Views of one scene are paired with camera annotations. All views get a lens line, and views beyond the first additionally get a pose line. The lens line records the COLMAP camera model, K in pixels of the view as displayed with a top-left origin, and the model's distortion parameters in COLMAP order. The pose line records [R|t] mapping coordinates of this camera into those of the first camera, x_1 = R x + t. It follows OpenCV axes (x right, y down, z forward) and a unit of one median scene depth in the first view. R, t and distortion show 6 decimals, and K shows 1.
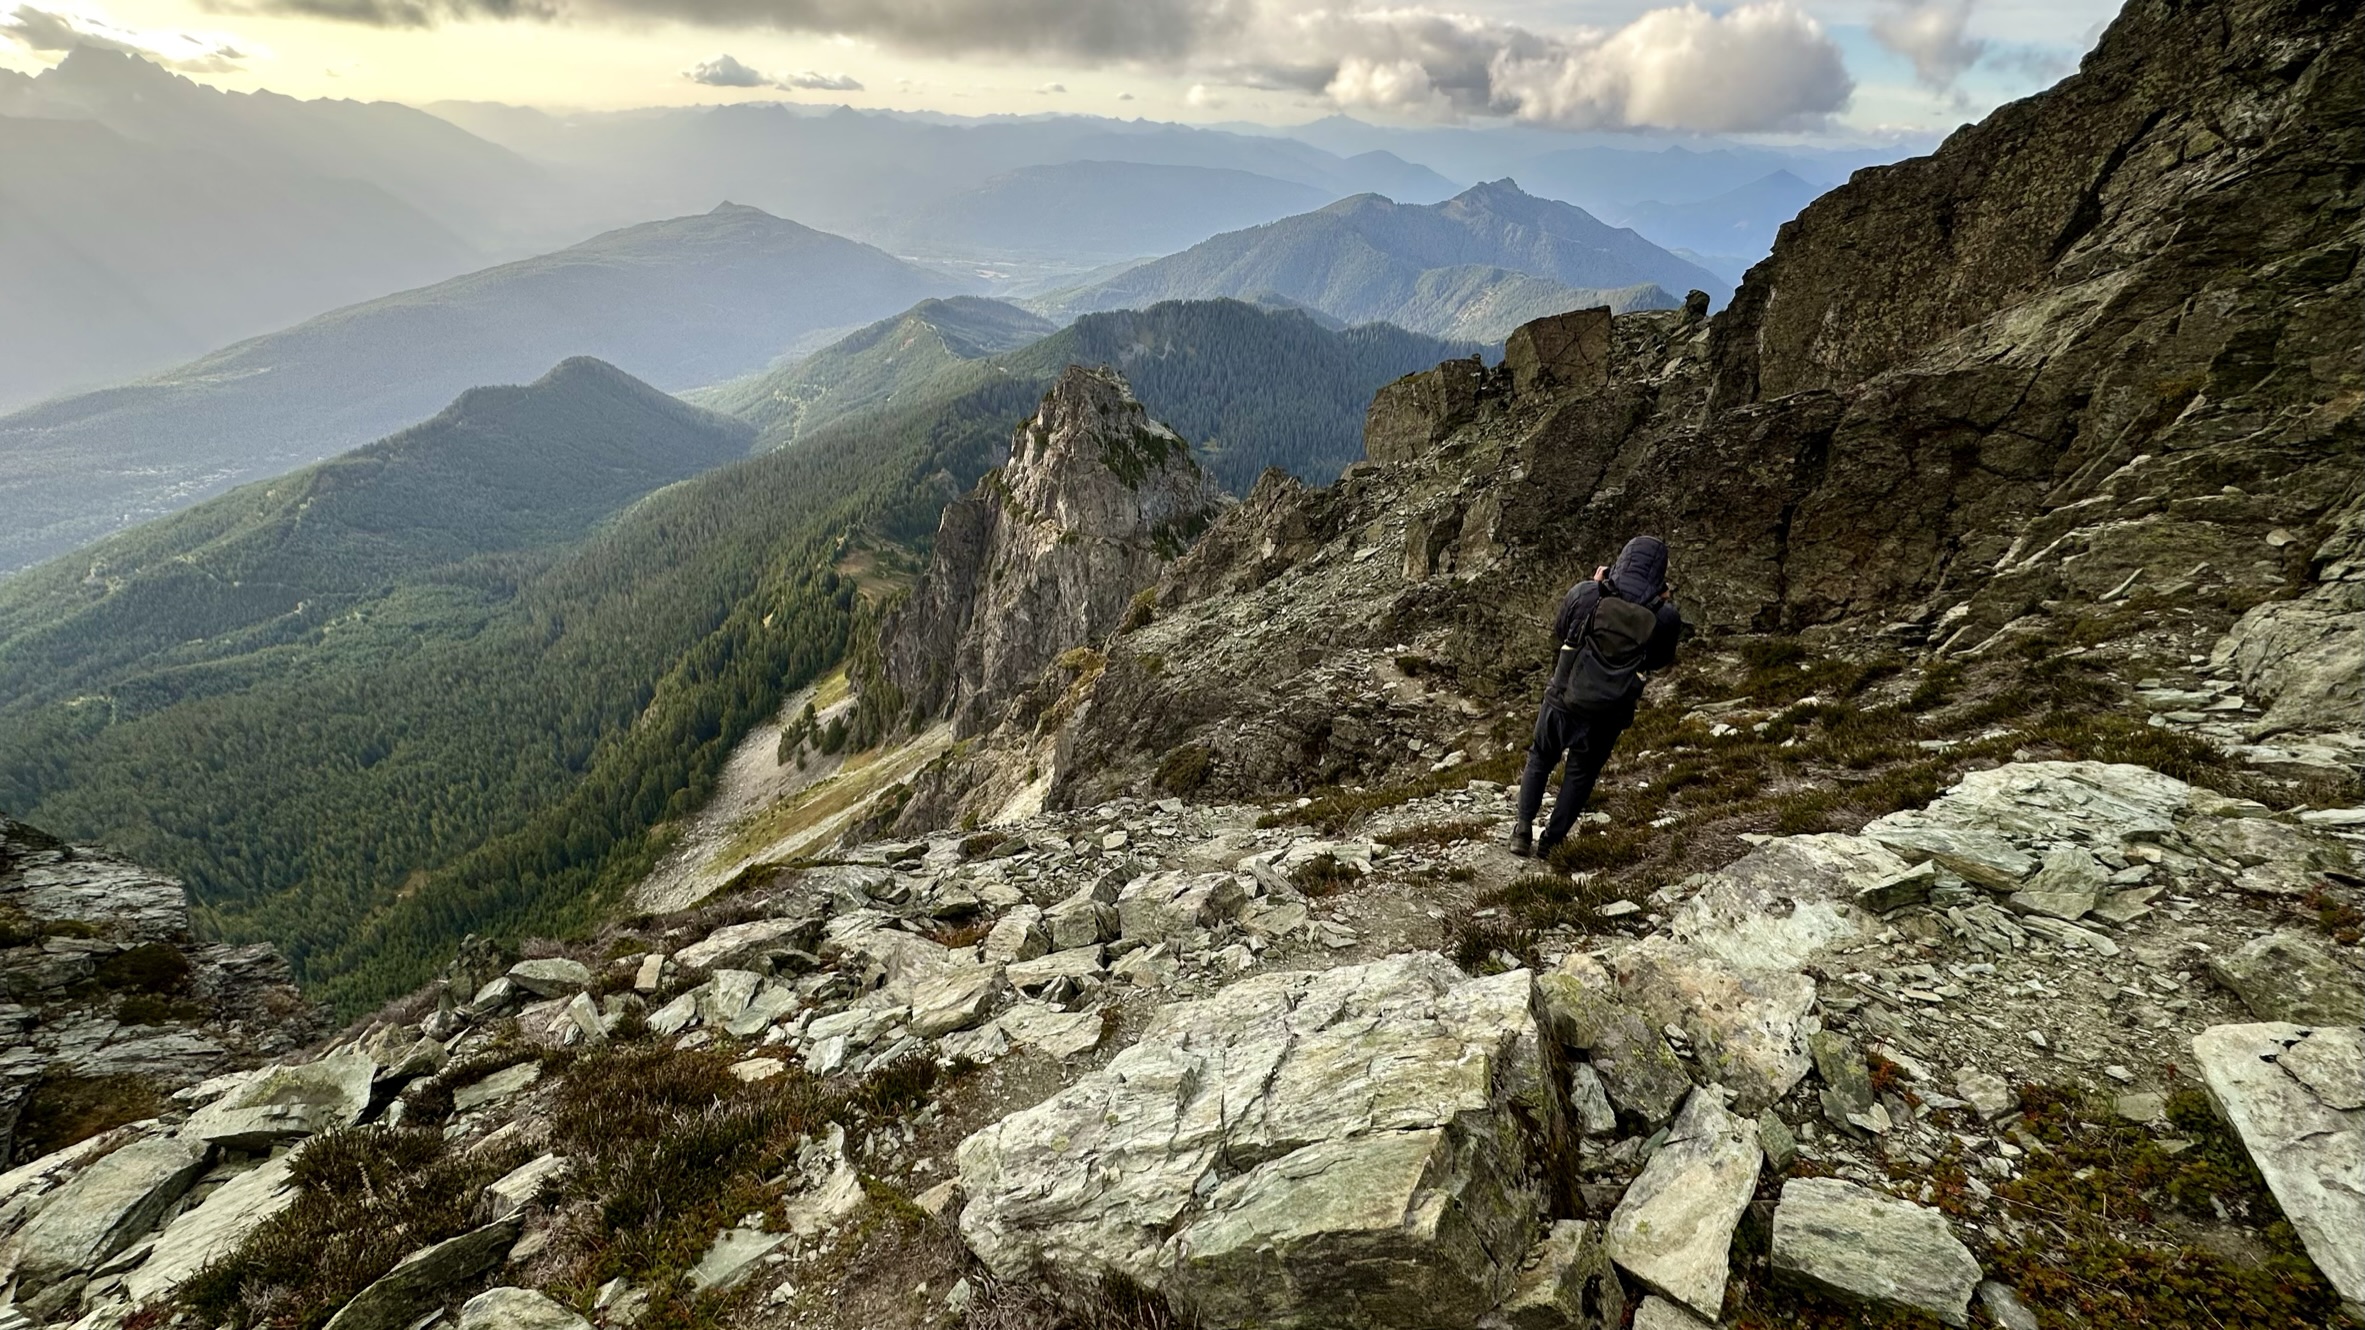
lens RADIAL K [[965.3, 0, 1182.5], [0, 965.3, 665.0], [0, 0, 1]] dist [0.001336, 0.000146]
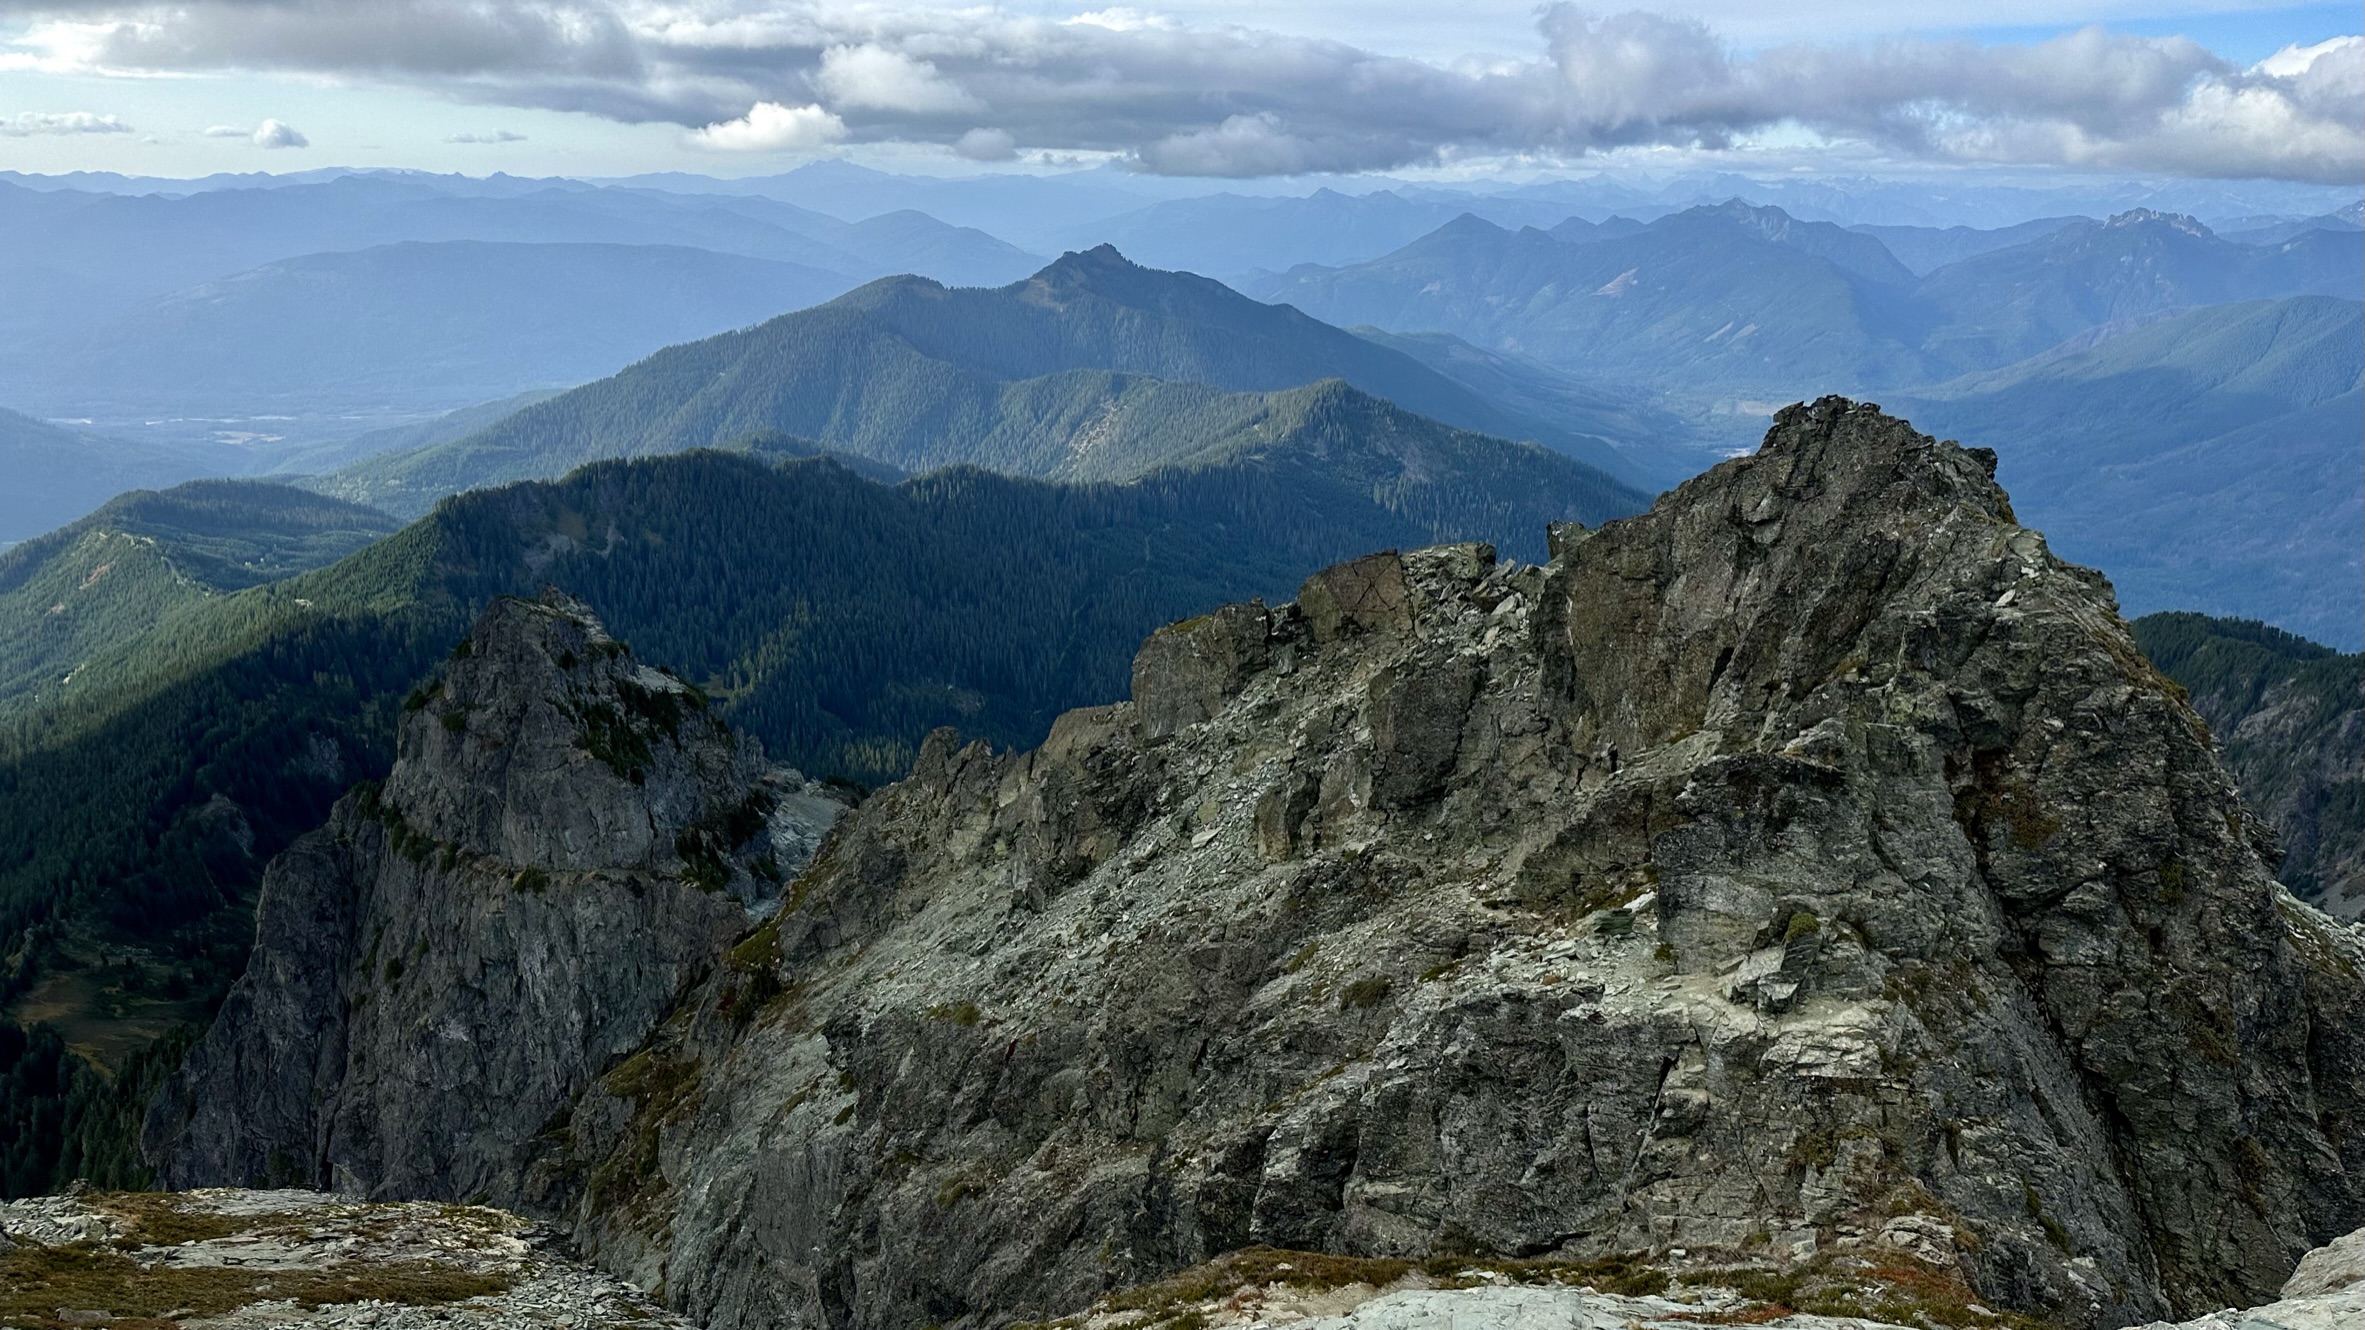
lens RADIAL K [[1596.1, 0, 1182.5], [0, 1596.1, 665.0], [0, 0, 1]] dist [0.136900, -0.199605]
pose [[0.943260, -0.122189, 0.308755, -0.259613], [0.186727, 0.964074, -0.188929, 0.006081], [-0.274577, 0.235862, 0.932189, -0.397325]]
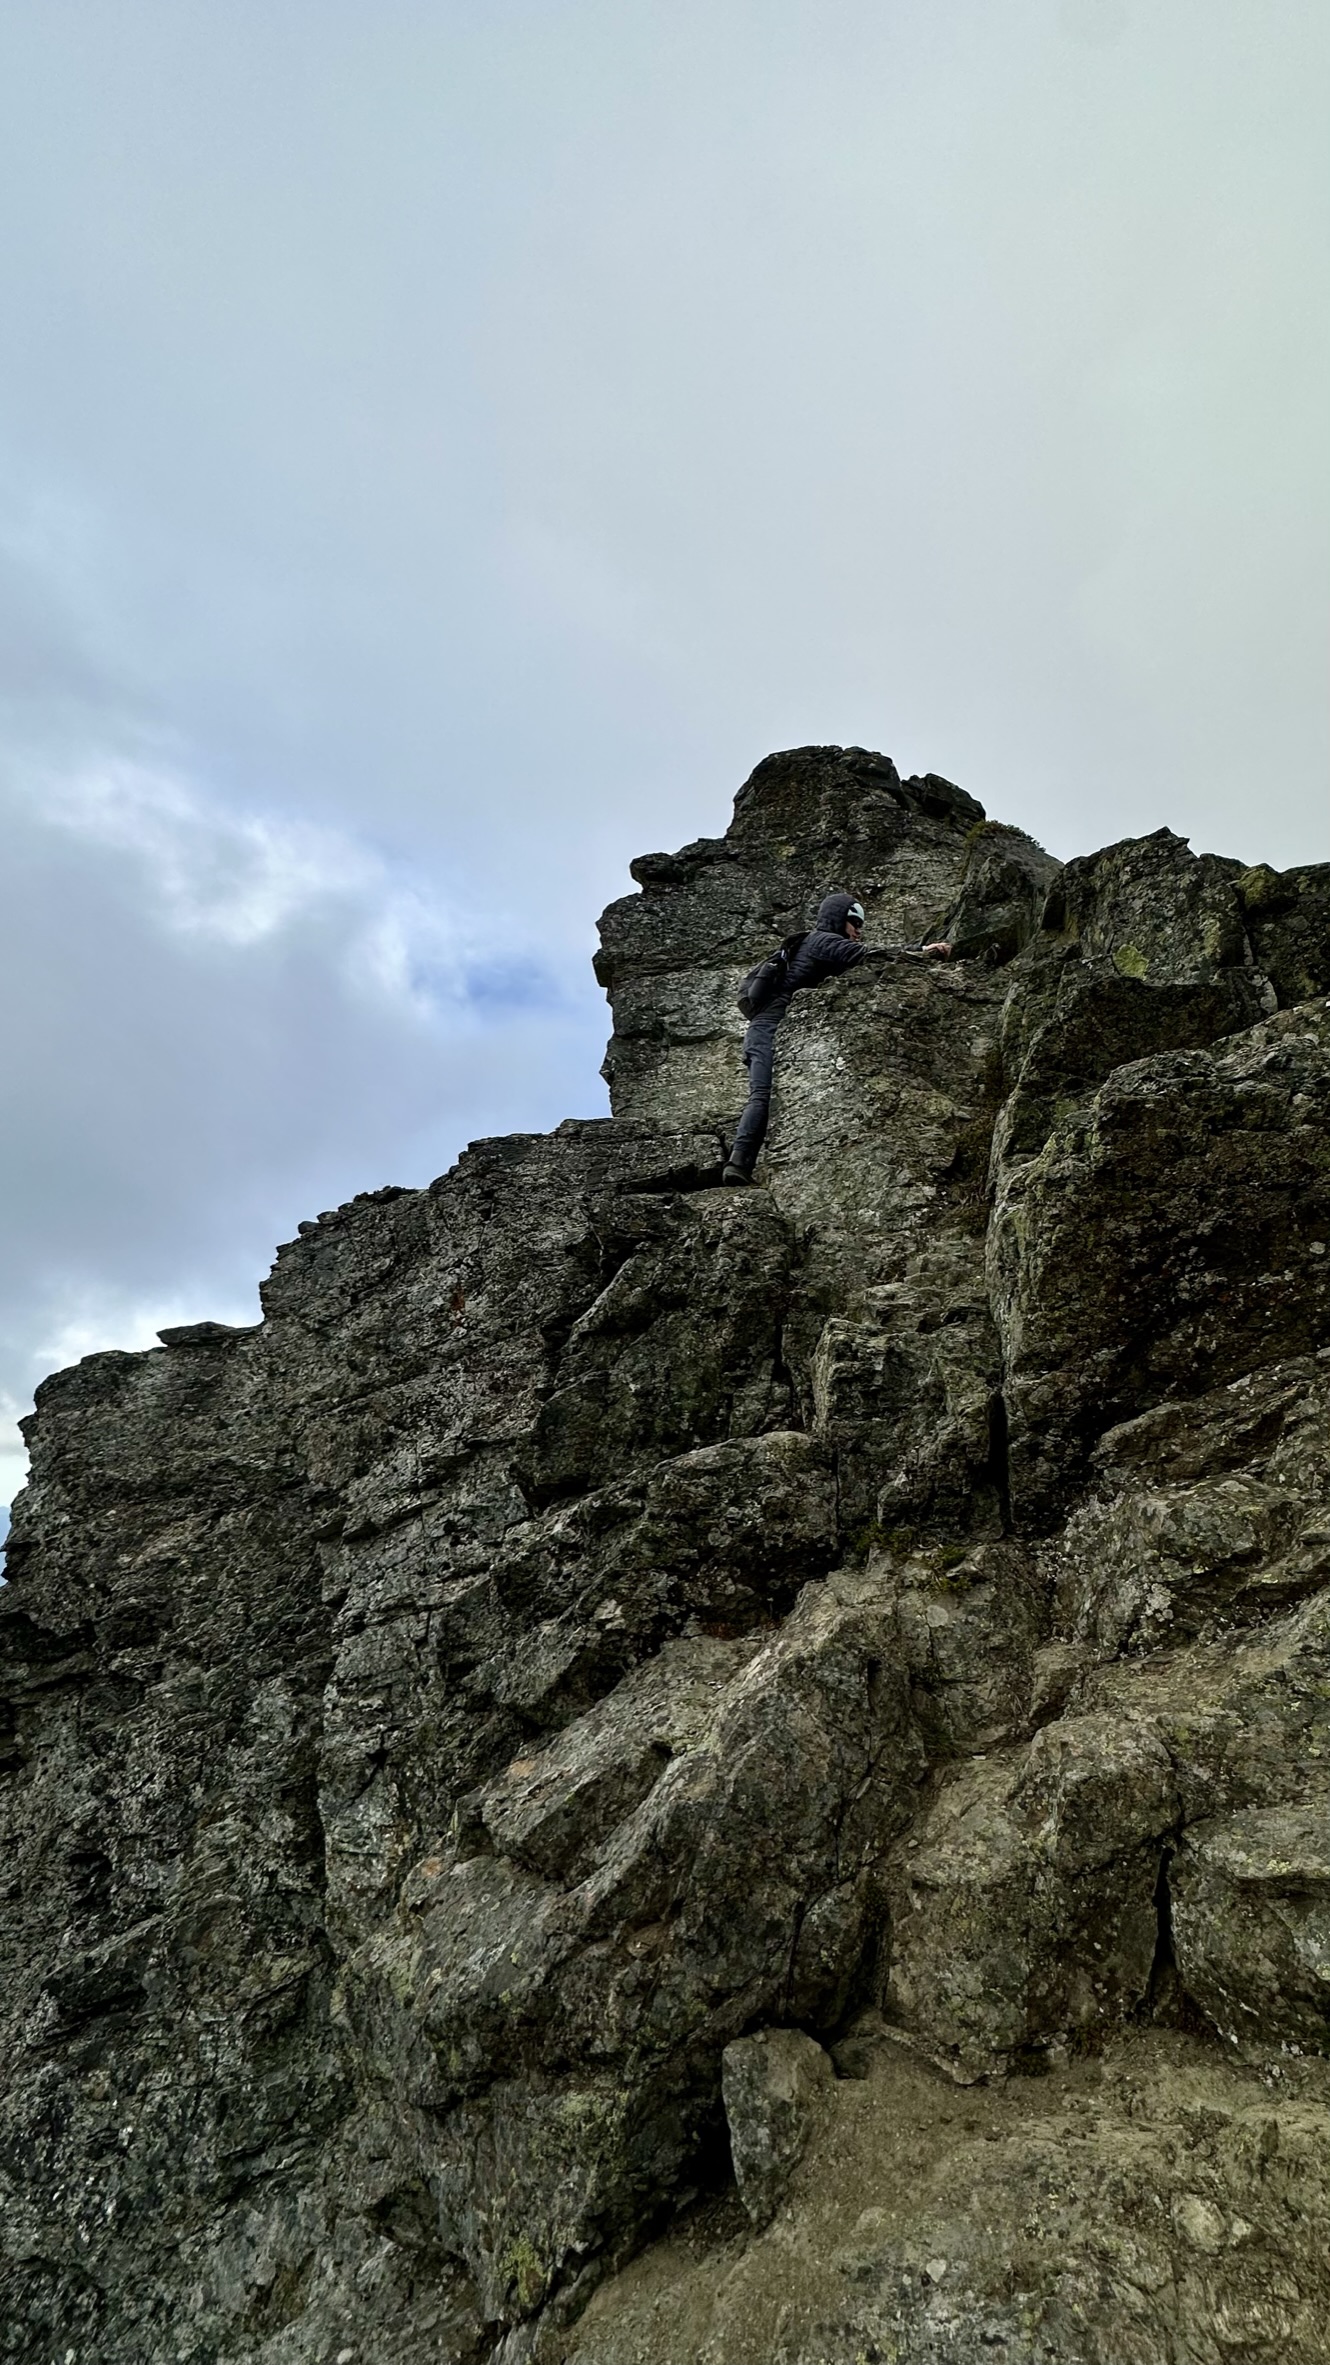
lens RADIAL K [[942.2, 0, 665.0], [0, 942.2, 1182.5], [0, 0, 1]] dist [-0.001070, 0.000254]
pose [[0.829850, 0.187301, 0.525611, -0.072002], [0.263863, 0.698273, -0.665425, 0.079443], [-0.491655, 0.690893, 0.530041, -0.082502]]
